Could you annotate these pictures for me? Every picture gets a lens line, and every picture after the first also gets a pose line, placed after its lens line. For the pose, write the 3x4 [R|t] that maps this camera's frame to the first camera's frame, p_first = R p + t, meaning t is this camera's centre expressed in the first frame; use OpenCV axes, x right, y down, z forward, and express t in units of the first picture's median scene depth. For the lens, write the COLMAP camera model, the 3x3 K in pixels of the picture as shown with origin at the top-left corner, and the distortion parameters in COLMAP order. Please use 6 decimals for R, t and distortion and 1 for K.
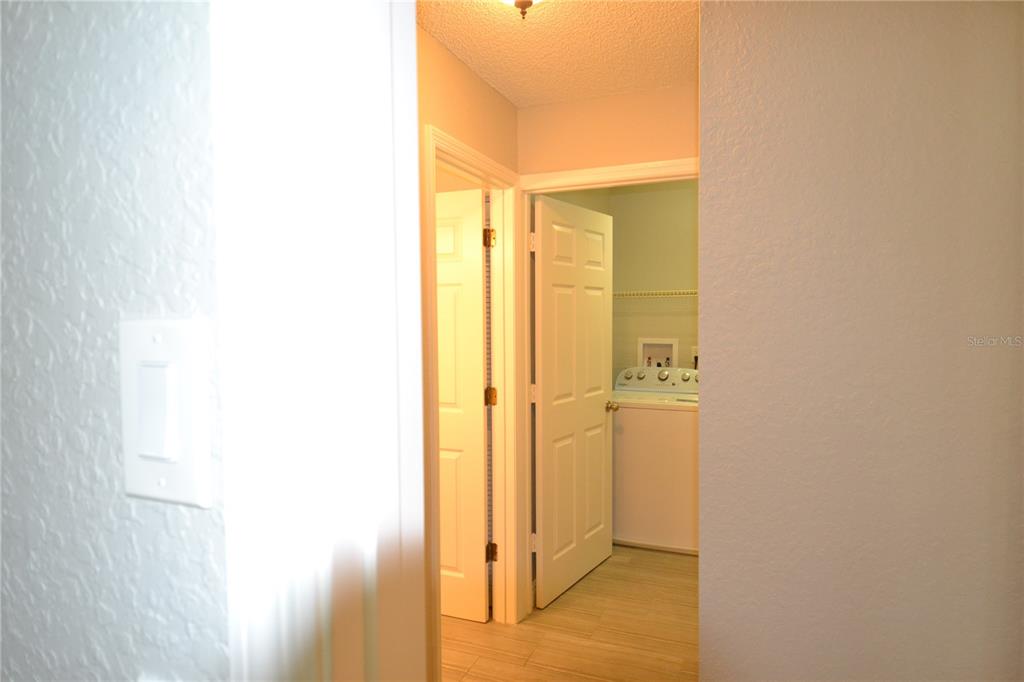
lens RADIAL K [[599.4, 0, 512.2], [0, 599.4, 340.8], [0, 0, 1]] dist [0.001898, -0.024206]
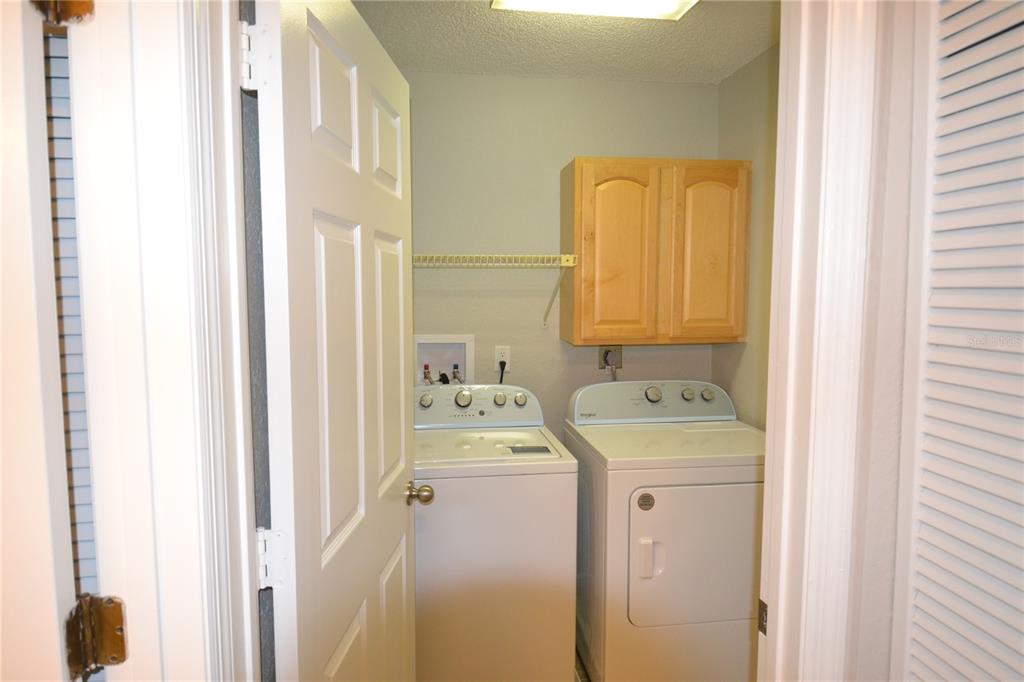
lens RADIAL K [[599.4, 0, 512.0], [0, 599.4, 338.2], [0, 0, 1]] dist [0.001898, -0.024206]
pose [[0.861926, -0.033876, 0.505902, -0.004926], [0.014909, 0.999027, 0.041496, -0.026143], [-0.506816, -0.028224, 0.861592, 0.463232]]
